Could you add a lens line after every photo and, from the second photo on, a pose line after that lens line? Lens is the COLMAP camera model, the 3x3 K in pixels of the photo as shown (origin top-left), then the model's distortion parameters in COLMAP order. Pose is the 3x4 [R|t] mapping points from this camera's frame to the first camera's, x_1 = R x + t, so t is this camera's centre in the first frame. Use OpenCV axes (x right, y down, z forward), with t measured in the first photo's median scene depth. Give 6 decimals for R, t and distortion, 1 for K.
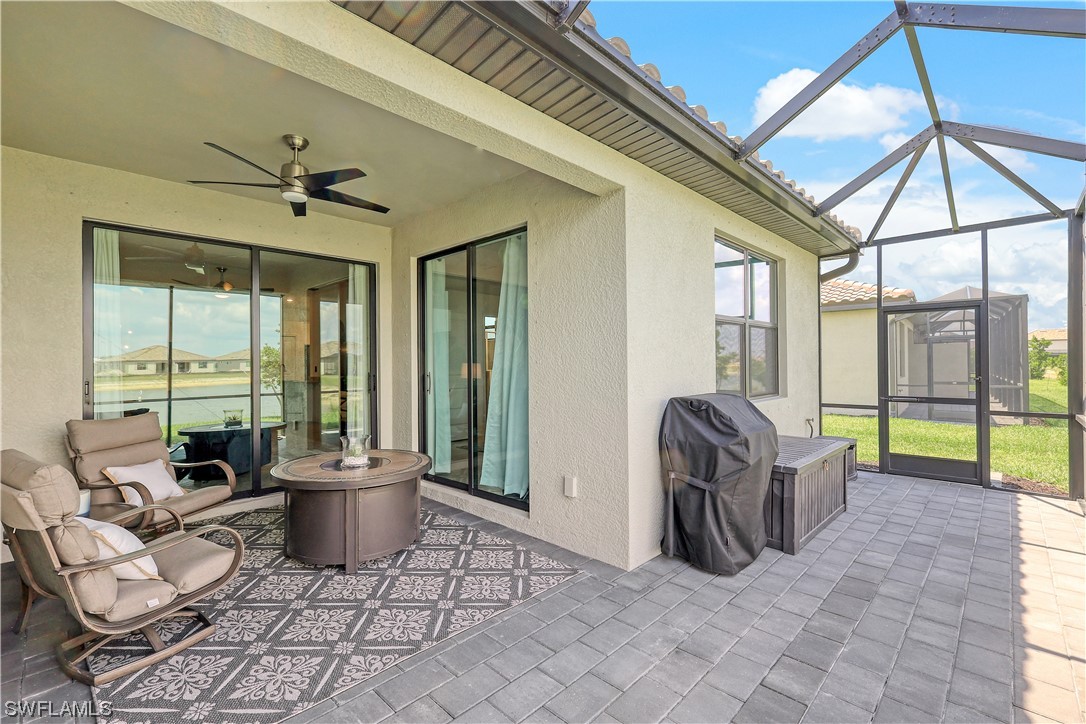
lens RADIAL K [[489.6, 0, 556.4], [0, 489.6, 361.8], [0, 0, 1]] dist [0.004253, -0.000244]
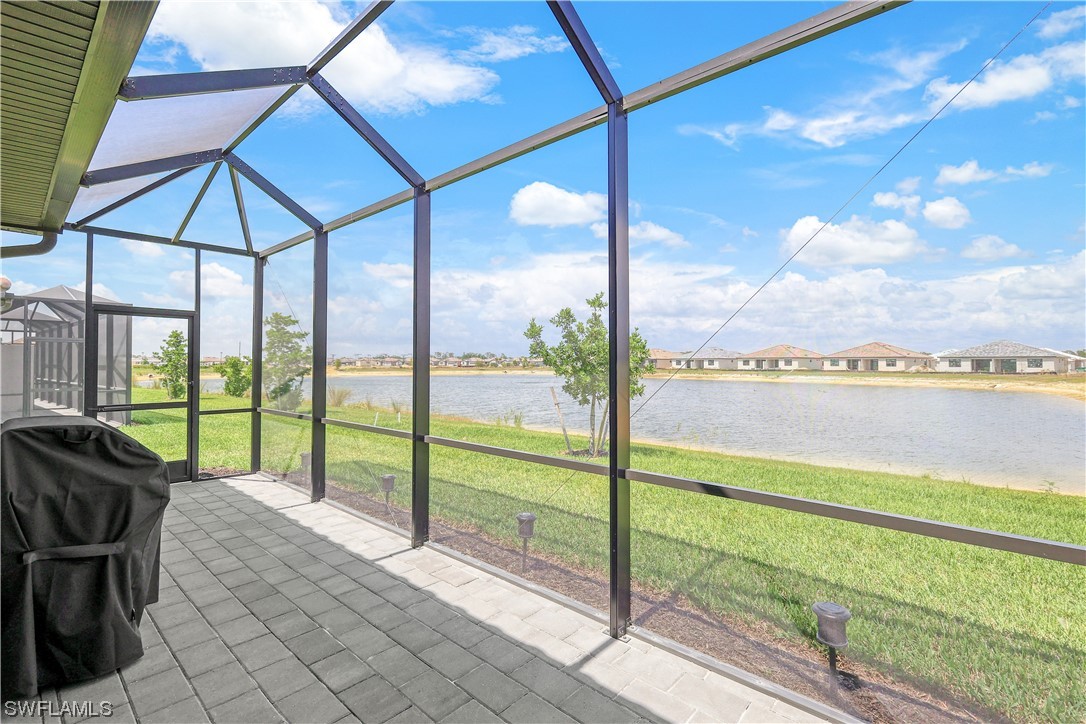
lens RADIAL K [[489.6, 0, 535.0], [0, 489.6, 370.0], [0, 0, 1]] dist [0.004253, -0.000244]
pose [[-0.022587, -0.003728, 0.999738, -0.389202], [0.003633, 0.999986, 0.003811, 0.003486], [-0.999738, 0.003718, -0.022573, 0.418234]]
